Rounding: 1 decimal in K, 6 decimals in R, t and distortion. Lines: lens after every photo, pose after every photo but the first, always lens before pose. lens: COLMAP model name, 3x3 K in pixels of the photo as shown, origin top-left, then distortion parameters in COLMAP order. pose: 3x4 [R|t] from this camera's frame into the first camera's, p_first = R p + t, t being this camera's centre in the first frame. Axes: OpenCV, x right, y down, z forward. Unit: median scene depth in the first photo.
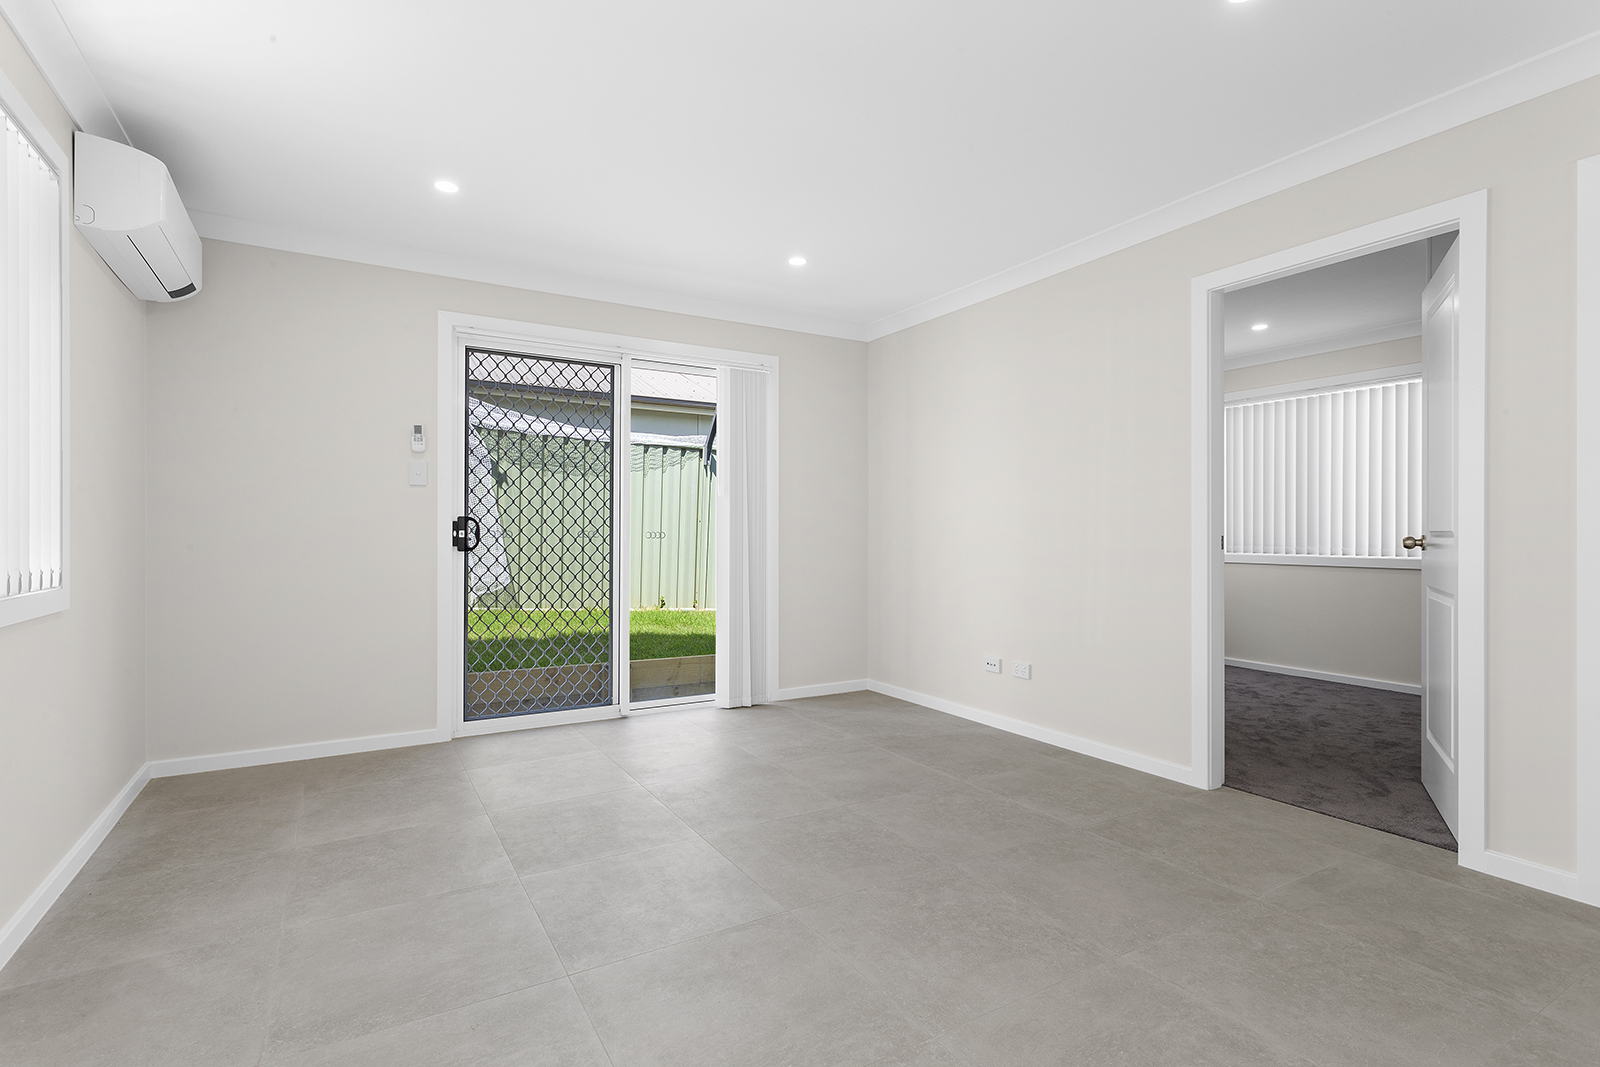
lens RADIAL K [[760.4, 0, 791.2], [0, 760.4, 533.5], [0, 0, 1]] dist [0.002831, 0.000749]
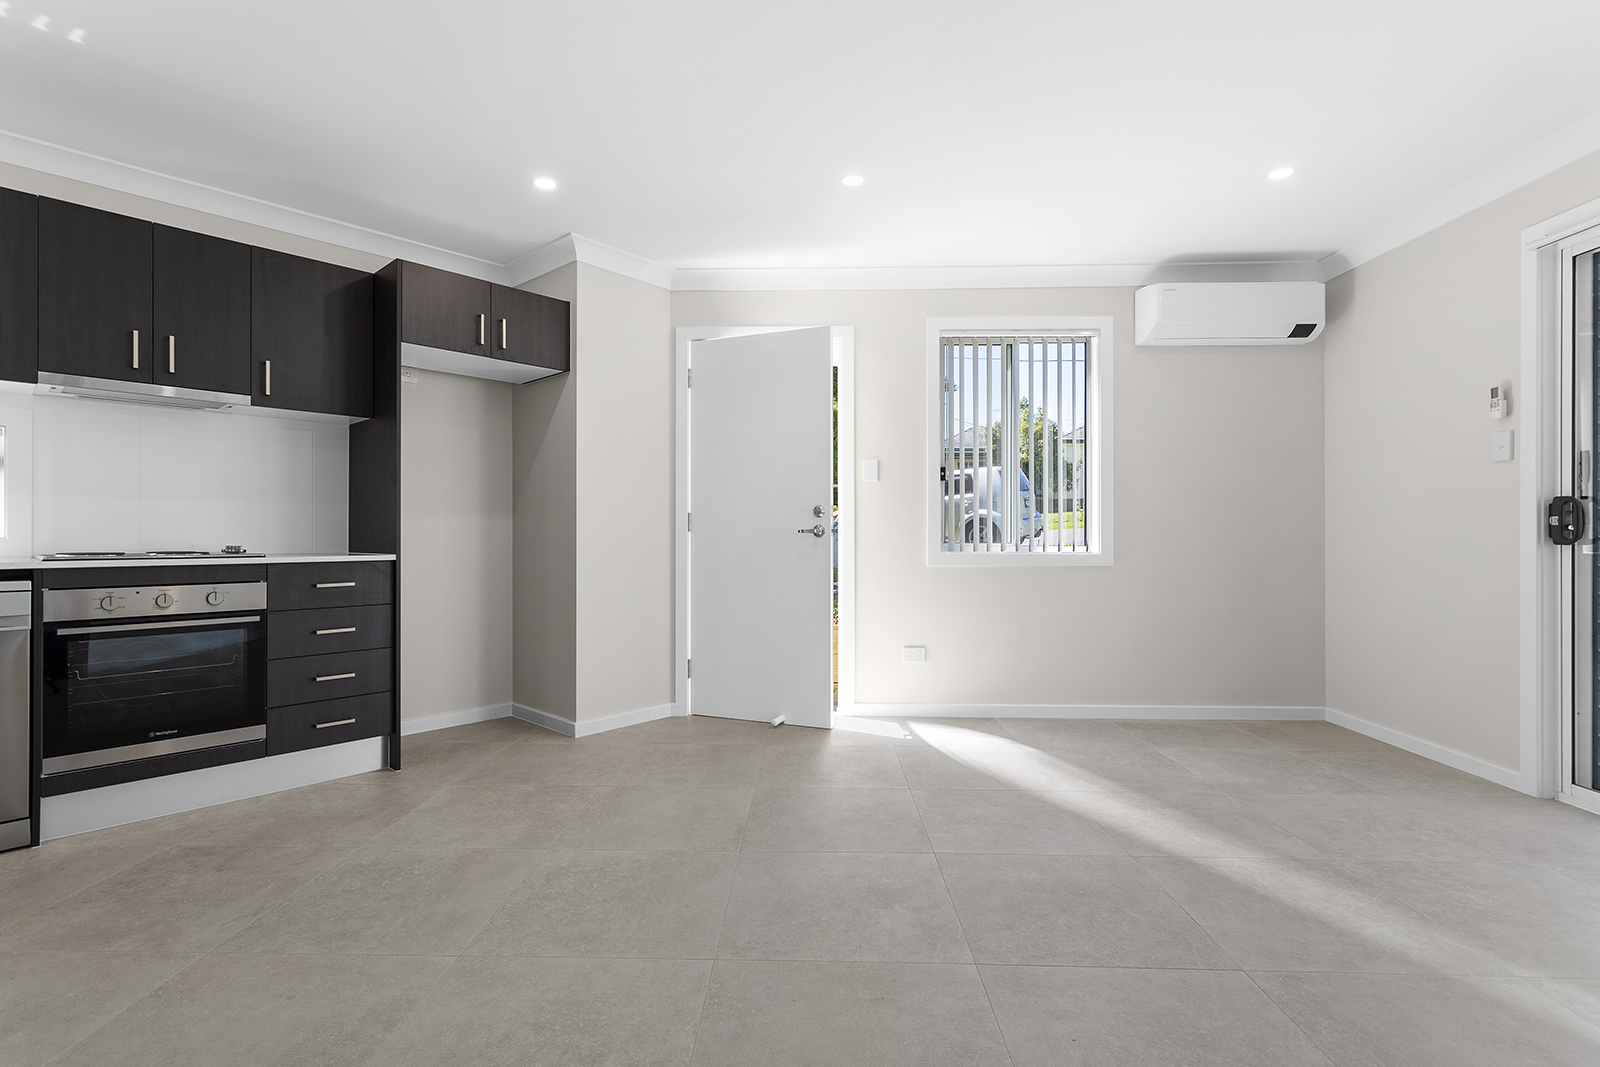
lens RADIAL K [[760.4, 0, 791.2], [0, 760.4, 533.5], [0, 0, 1]] dist [0.002831, 0.000749]
pose [[-0.531578, -0.003712, -0.847001, 0.585214], [-0.003117, 0.999992, -0.002426, 0.016883], [0.847004, 0.001350, -0.531586, 0.785521]]
